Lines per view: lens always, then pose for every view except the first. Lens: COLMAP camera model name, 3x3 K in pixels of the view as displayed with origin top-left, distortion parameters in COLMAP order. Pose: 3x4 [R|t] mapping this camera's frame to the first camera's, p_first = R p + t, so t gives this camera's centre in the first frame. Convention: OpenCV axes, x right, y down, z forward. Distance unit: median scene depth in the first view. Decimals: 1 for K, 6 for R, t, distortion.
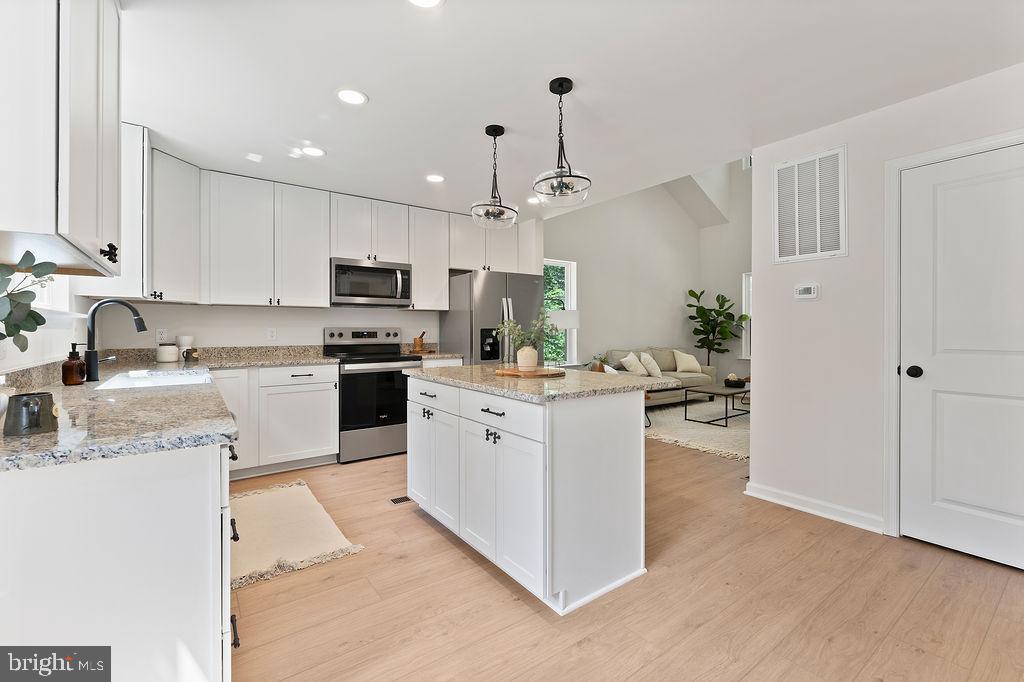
lens RADIAL K [[443.2, 0, 515.3], [0, 443.2, 329.6], [0, 0, 1]] dist [0.001477, 0.000002]
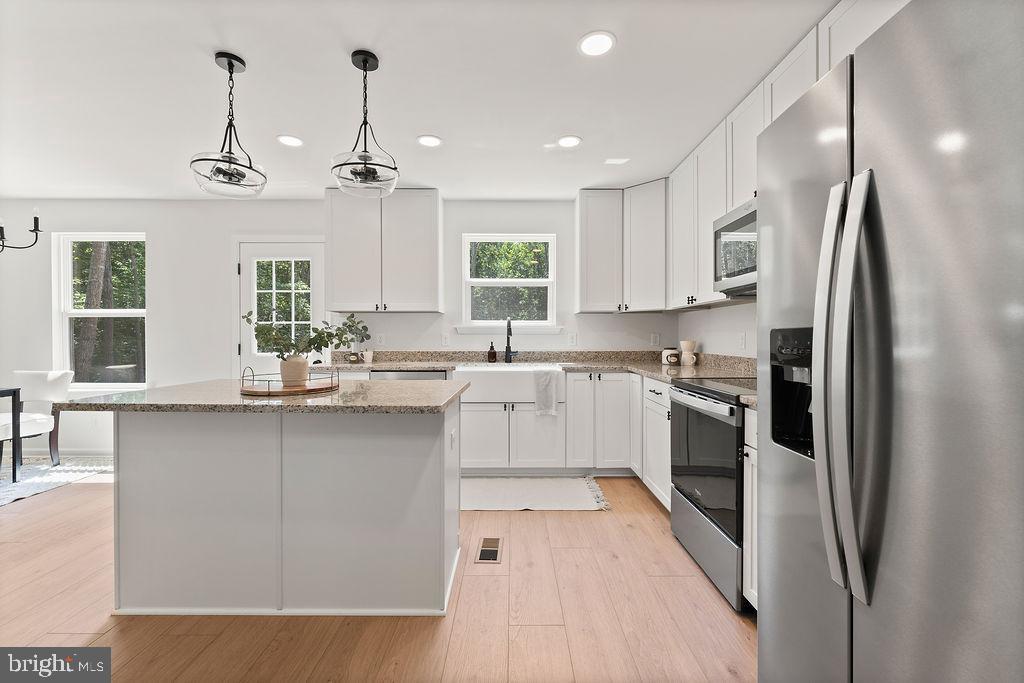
lens RADIAL K [[434.2, 0, 509.8], [0, 434.2, 338.8], [0, 0, 1]] dist [-0.000767, -0.000264]
pose [[-0.604783, 0.006946, -0.796360, 0.287745], [0.001412, 0.999970, 0.007649, 0.000235], [0.796389, 0.003502, -0.604775, 1.217643]]
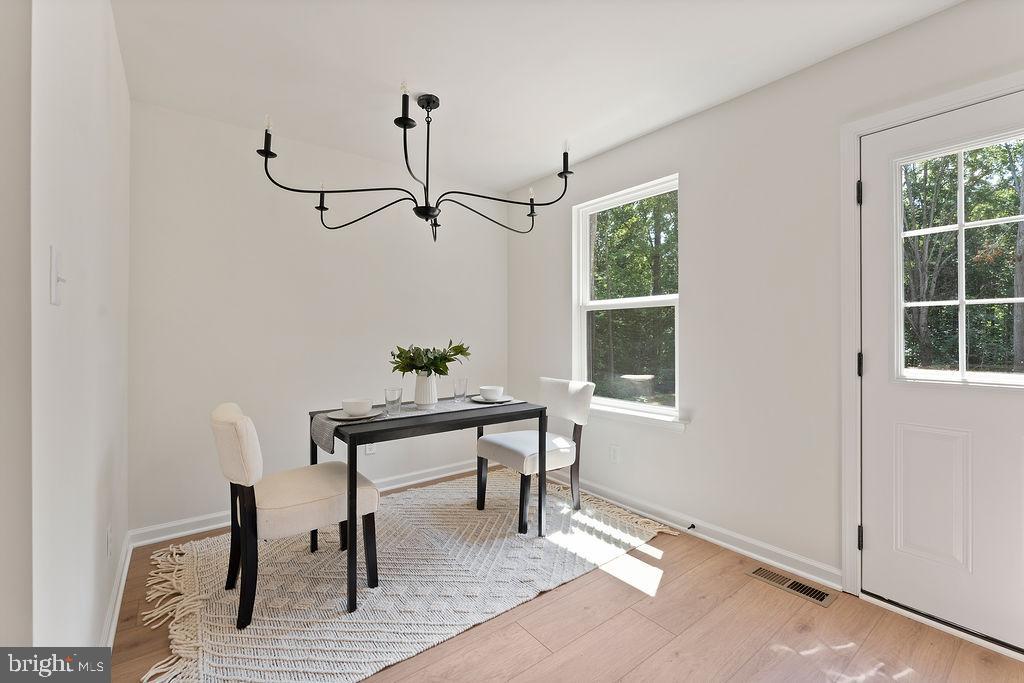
lens RADIAL K [[443.2, 0, 515.3], [0, 443.2, 330.1], [0, 0, 1]] dist [0.001477, 0.000002]
pose [[-0.999879, -0.001845, -0.015437, 0.247145], [-0.001748, 0.999979, -0.006315, -0.003780], [0.015448, -0.006287, -0.999861, 0.585202]]
